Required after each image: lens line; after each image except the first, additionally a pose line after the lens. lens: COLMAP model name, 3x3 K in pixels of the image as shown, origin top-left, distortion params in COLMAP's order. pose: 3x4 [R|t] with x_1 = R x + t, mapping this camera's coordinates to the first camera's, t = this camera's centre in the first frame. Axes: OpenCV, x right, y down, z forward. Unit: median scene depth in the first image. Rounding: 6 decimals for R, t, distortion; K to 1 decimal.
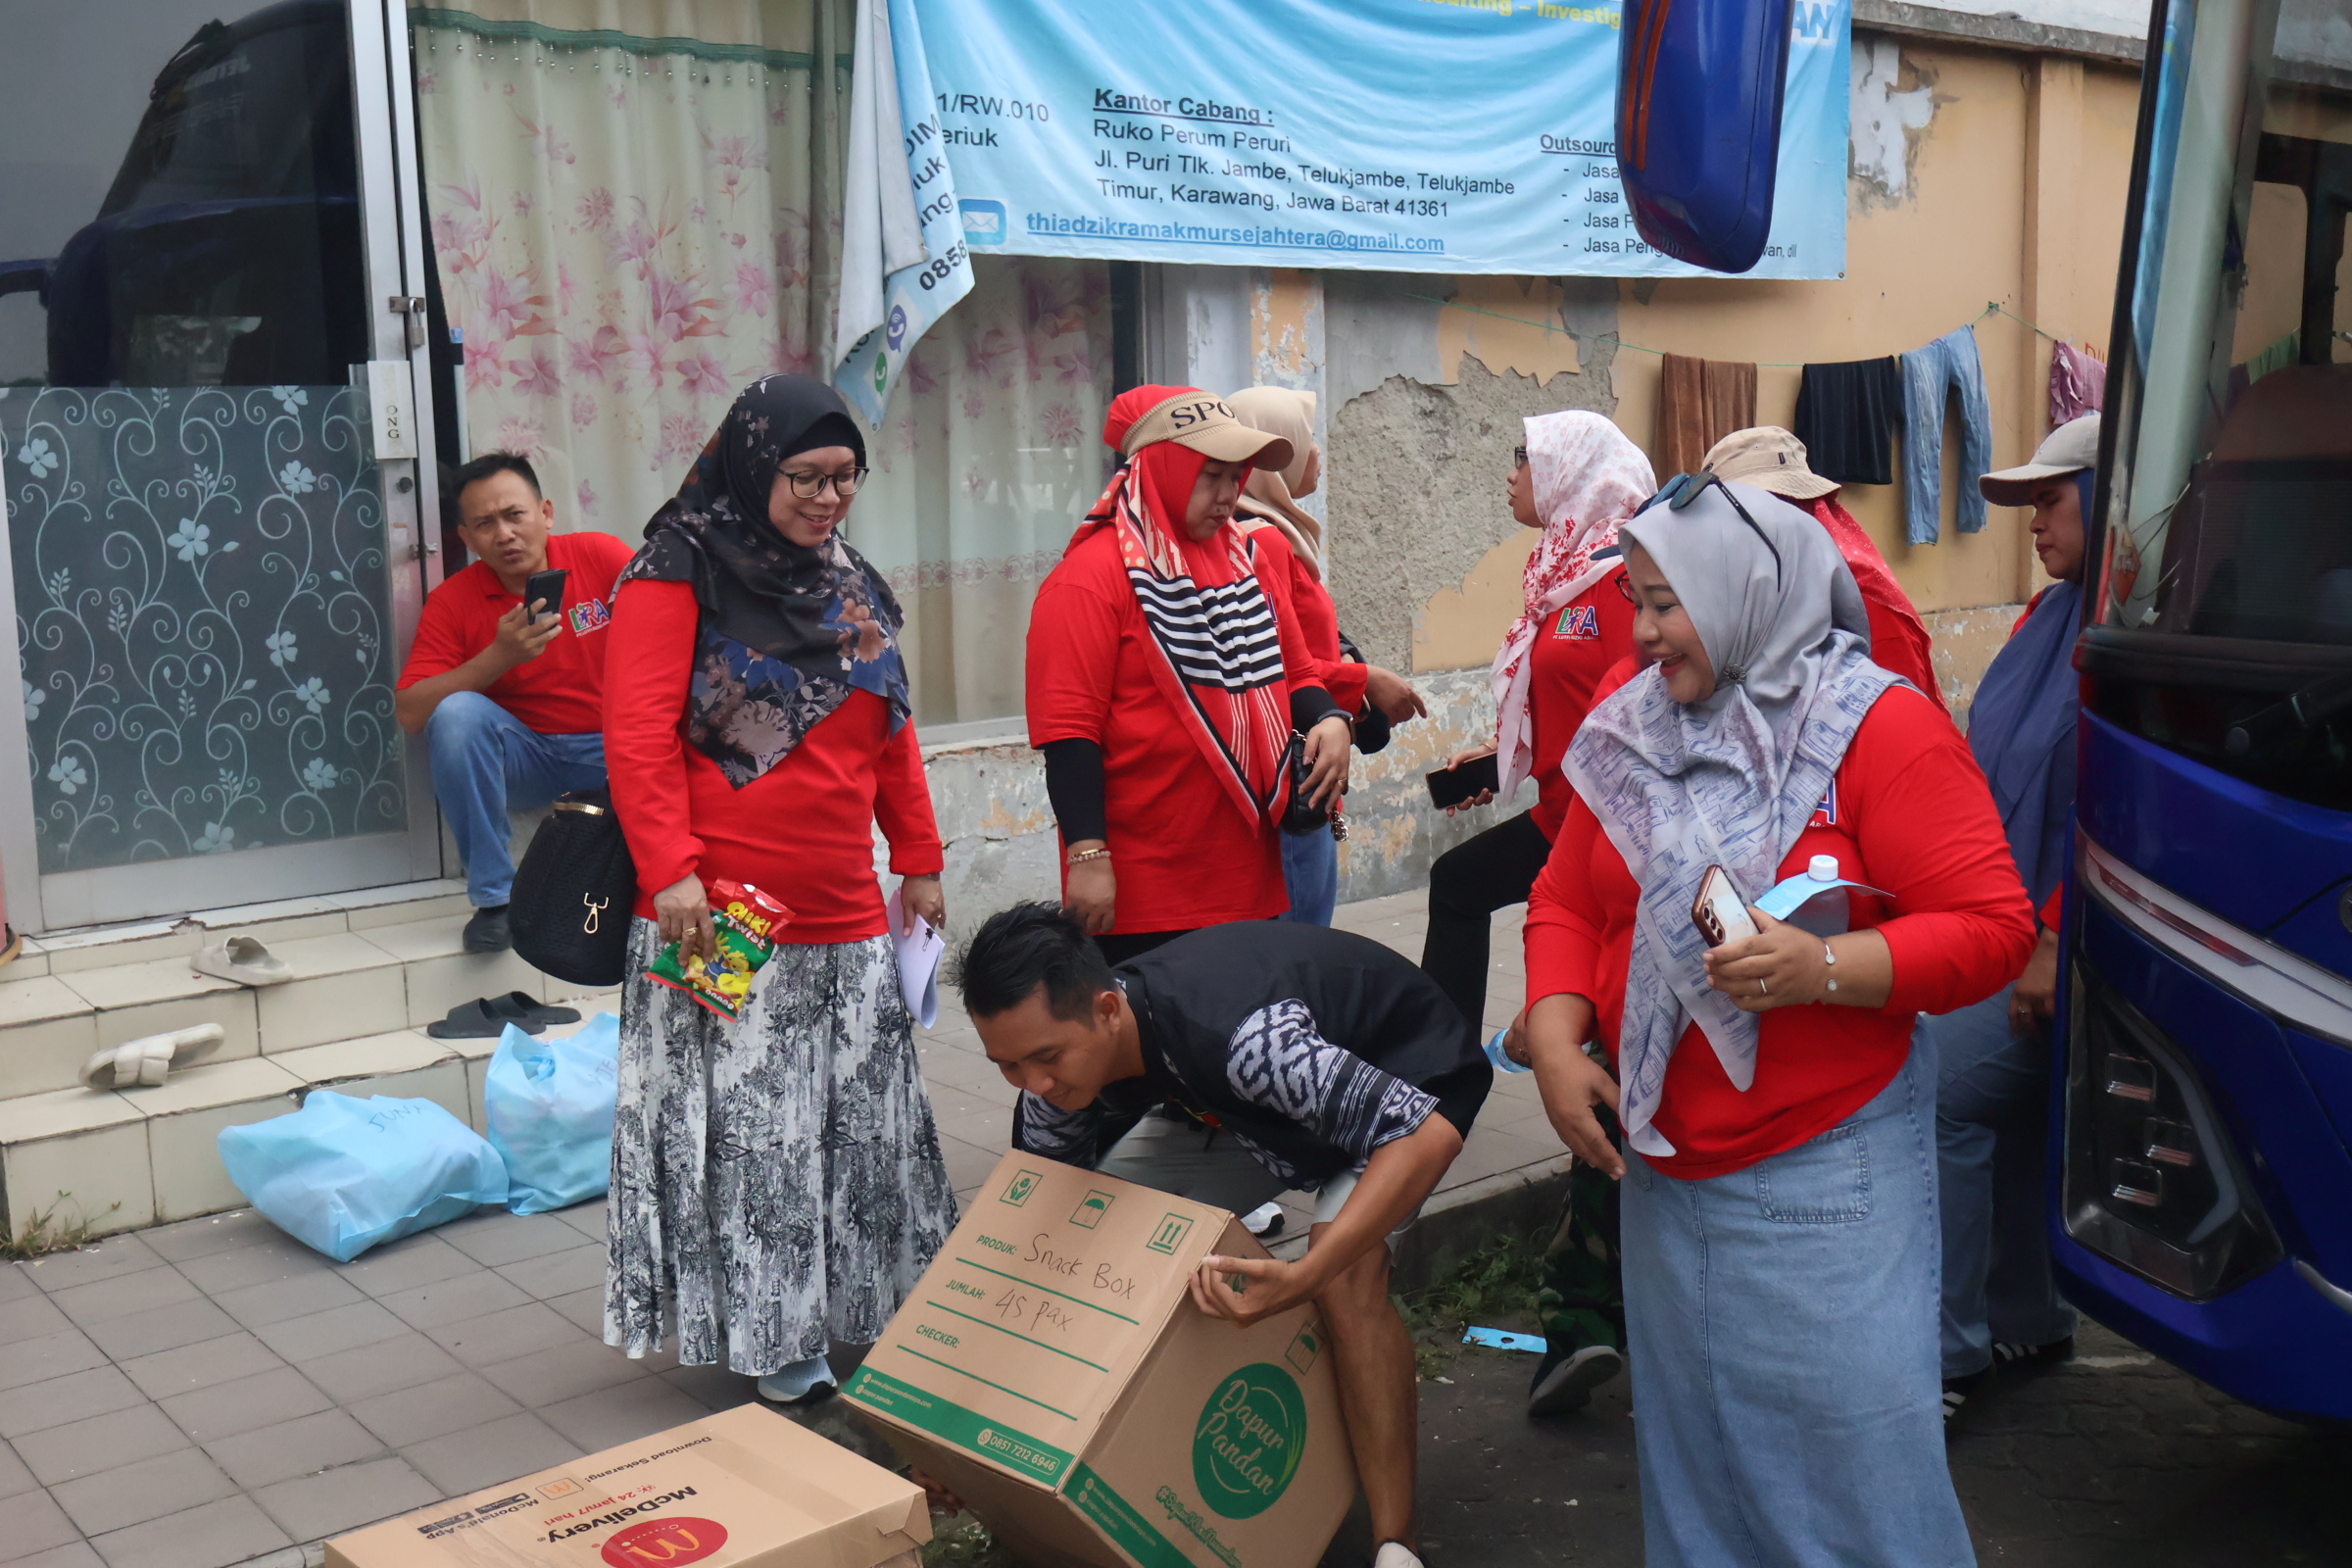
lens RADIAL K [[2444.6, 0, 1190.4], [0, 2444.6, 786.8], [0, 0, 1]] dist [0.000334, 0.000000]
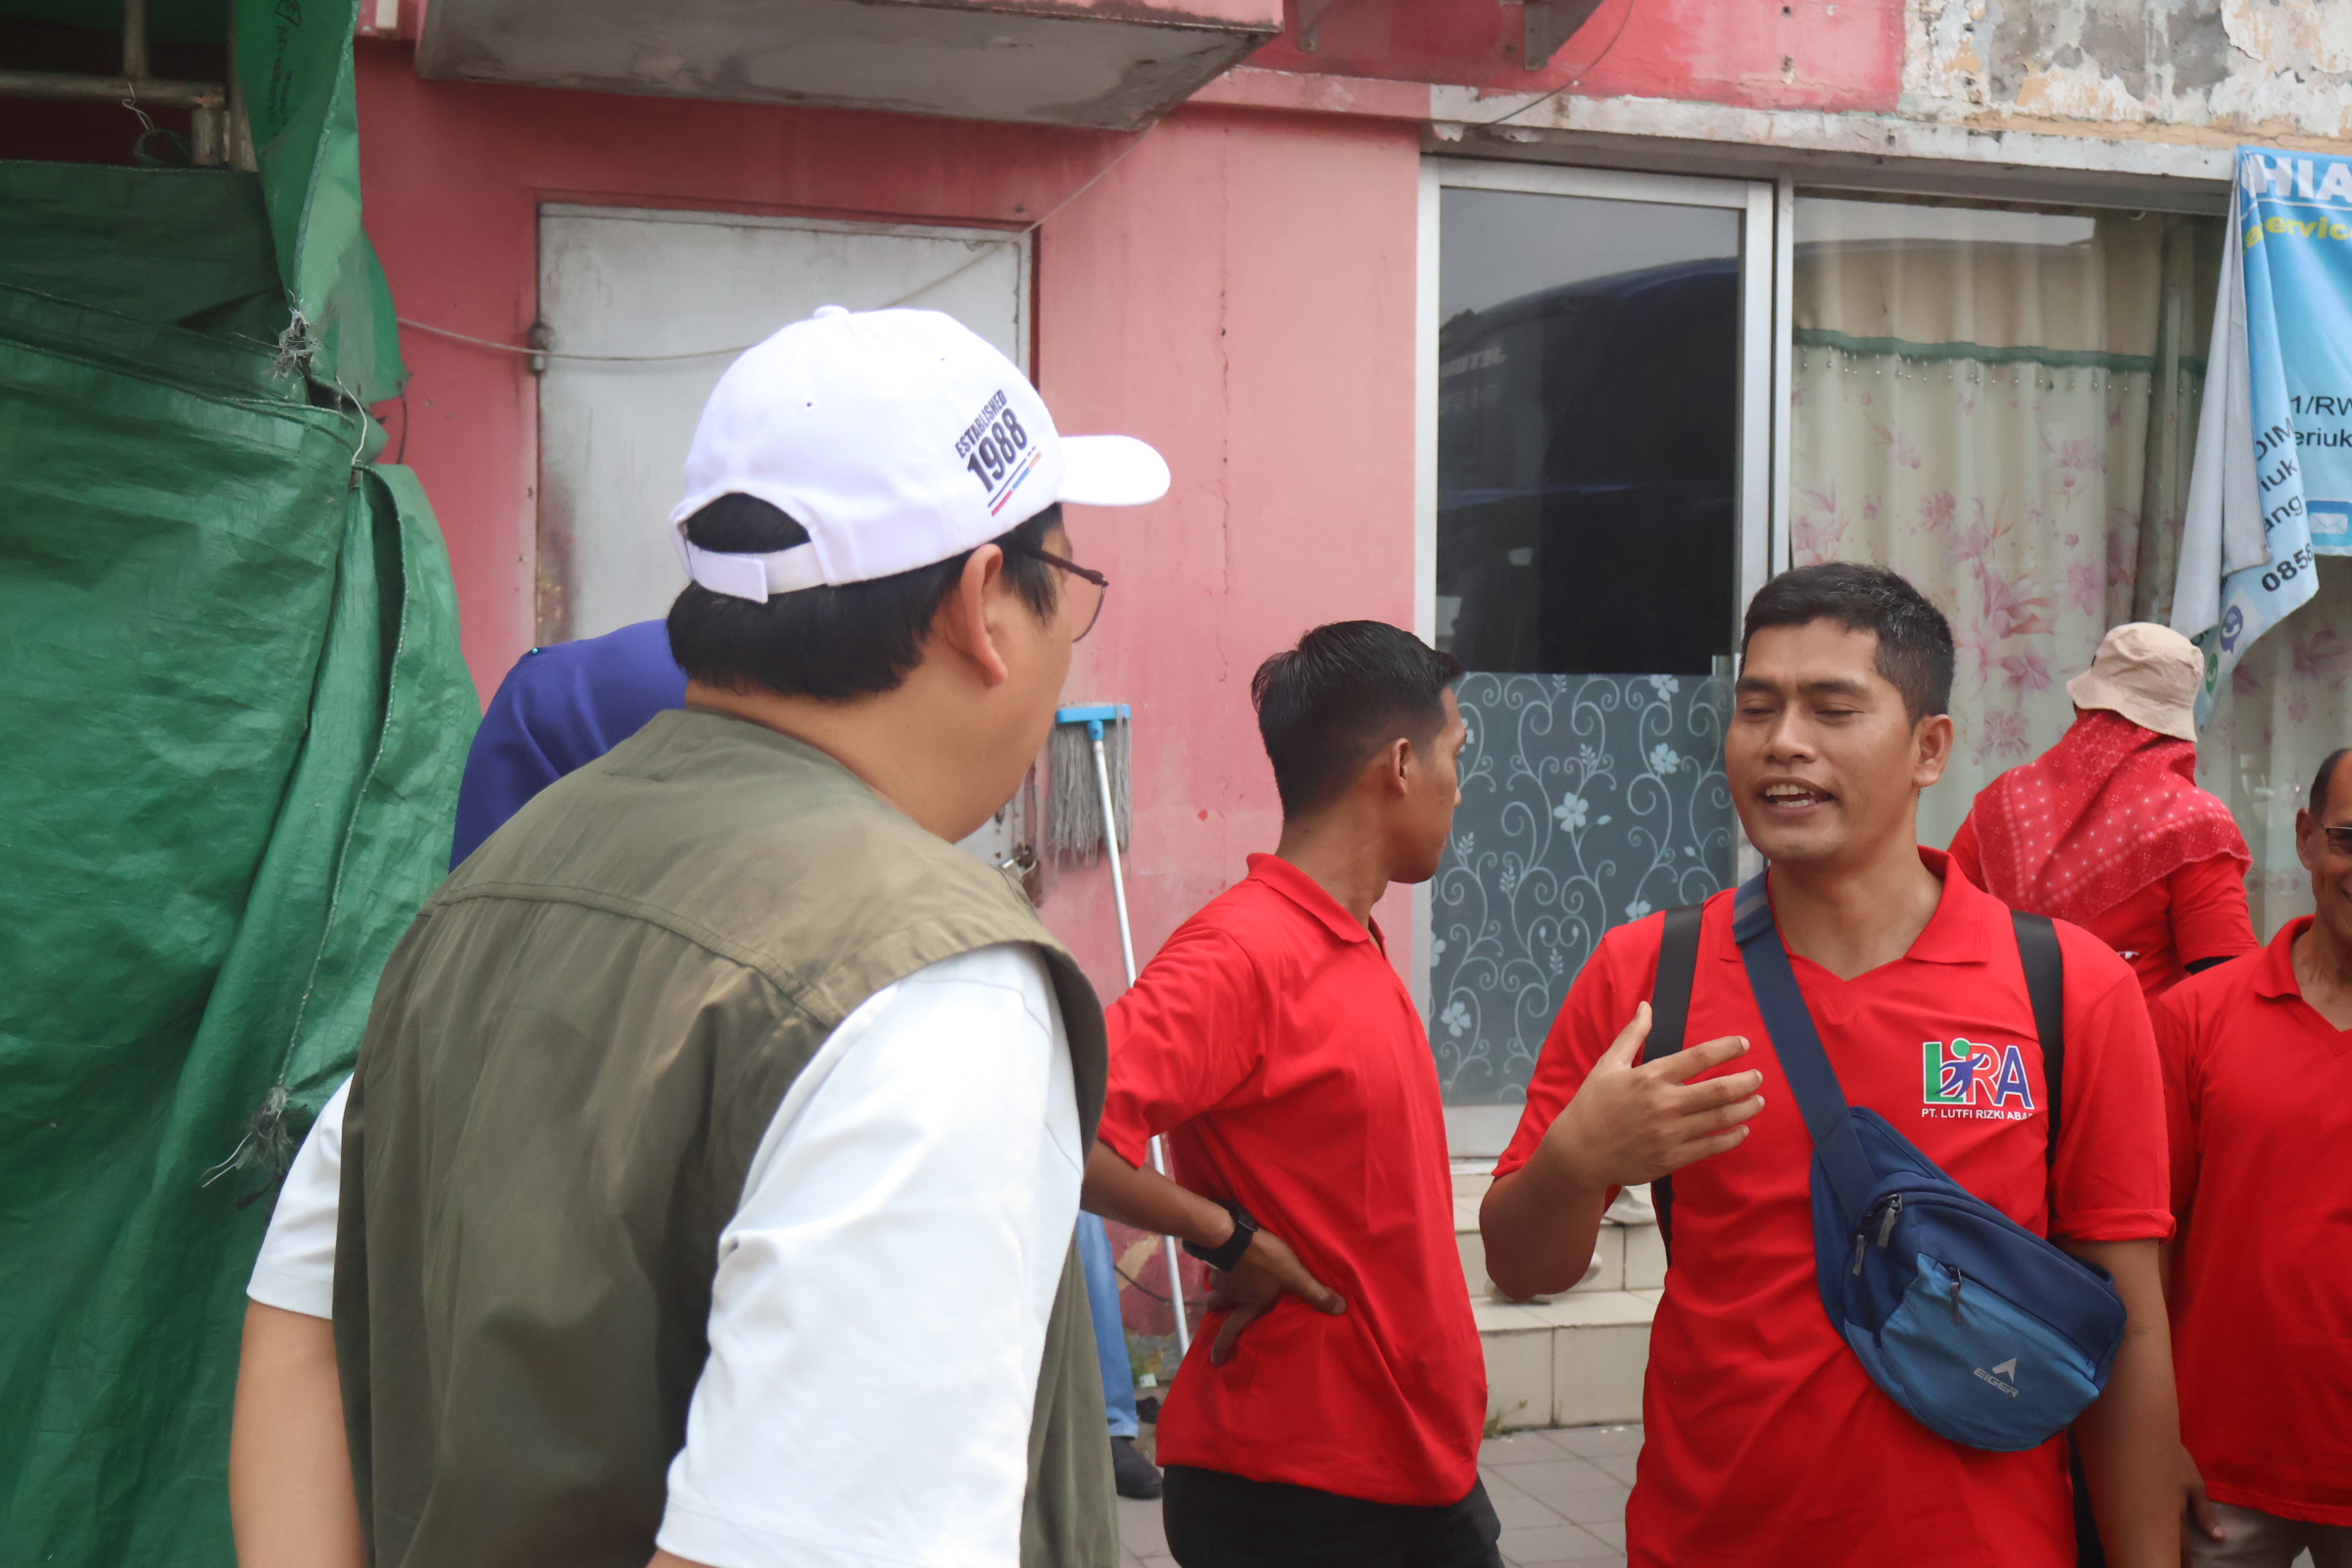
lens RADIAL K [[3117.3, 0, 1076.2], [0, 3117.3, 803.9], [0, 0, 1]] dist [0.038163, 0.000000]
pose [[0.934222, 0.041025, -0.354325, -0.108144], [-0.081449, 0.991655, -0.099931, 0.046771], [0.347269, 0.122217, 0.929767, -0.331573]]
